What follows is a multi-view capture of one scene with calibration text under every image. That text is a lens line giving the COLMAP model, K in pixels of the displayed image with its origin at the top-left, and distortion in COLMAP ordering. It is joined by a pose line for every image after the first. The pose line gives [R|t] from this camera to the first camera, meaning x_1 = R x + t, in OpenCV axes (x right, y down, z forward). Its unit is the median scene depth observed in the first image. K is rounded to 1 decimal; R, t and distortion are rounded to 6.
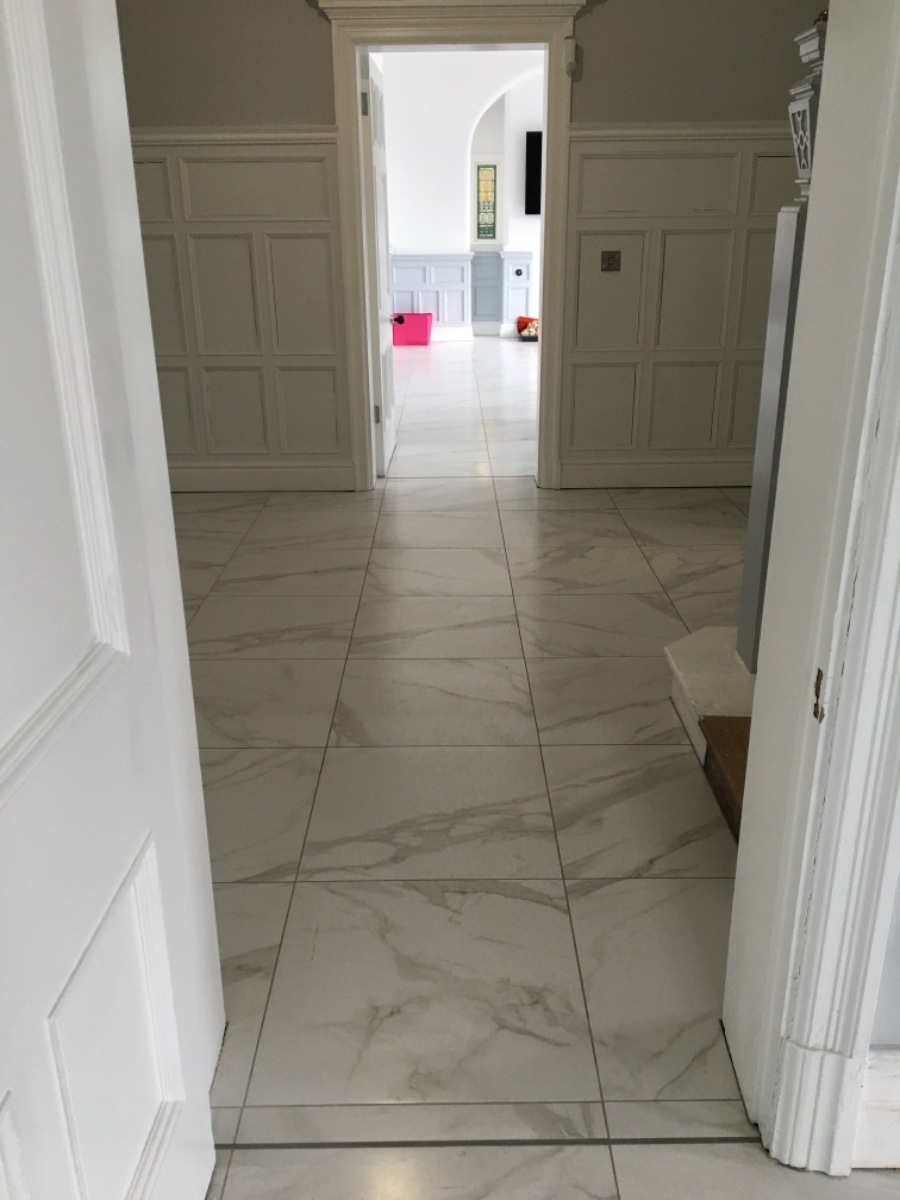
lens RADIAL K [[1016.0, 0, 450.0], [0, 1016.0, 600.0], [0, 0, 1]] dist [0.078640, -0.148185]
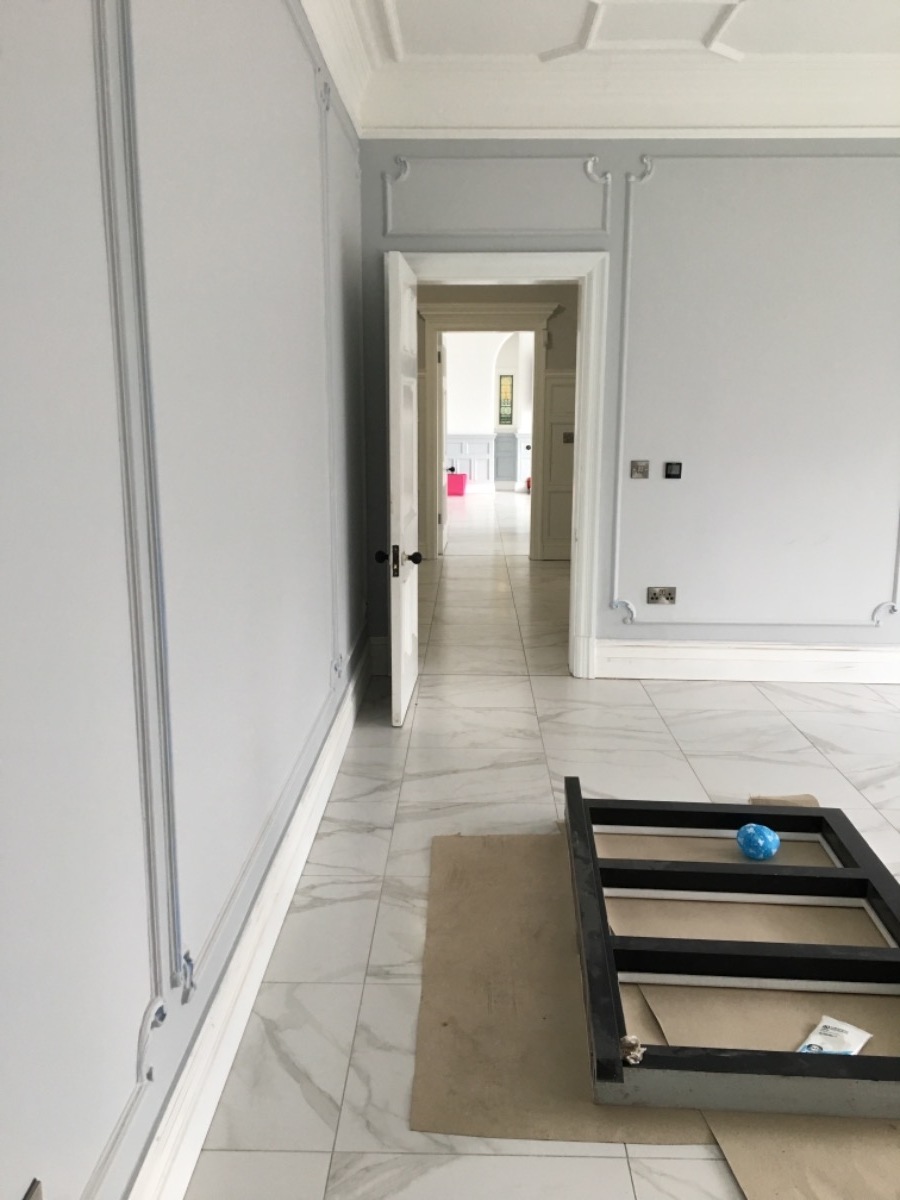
lens RADIAL K [[1002.6, 0, 453.2], [0, 1002.6, 597.3], [0, 0, 1]] dist [0.091428, -0.135156]
pose [[0.999655, 0.017489, -0.019588, -0.005530], [-0.020499, 0.985942, -0.165828, 0.116584], [0.016413, 0.166173, 0.985960, -0.337637]]
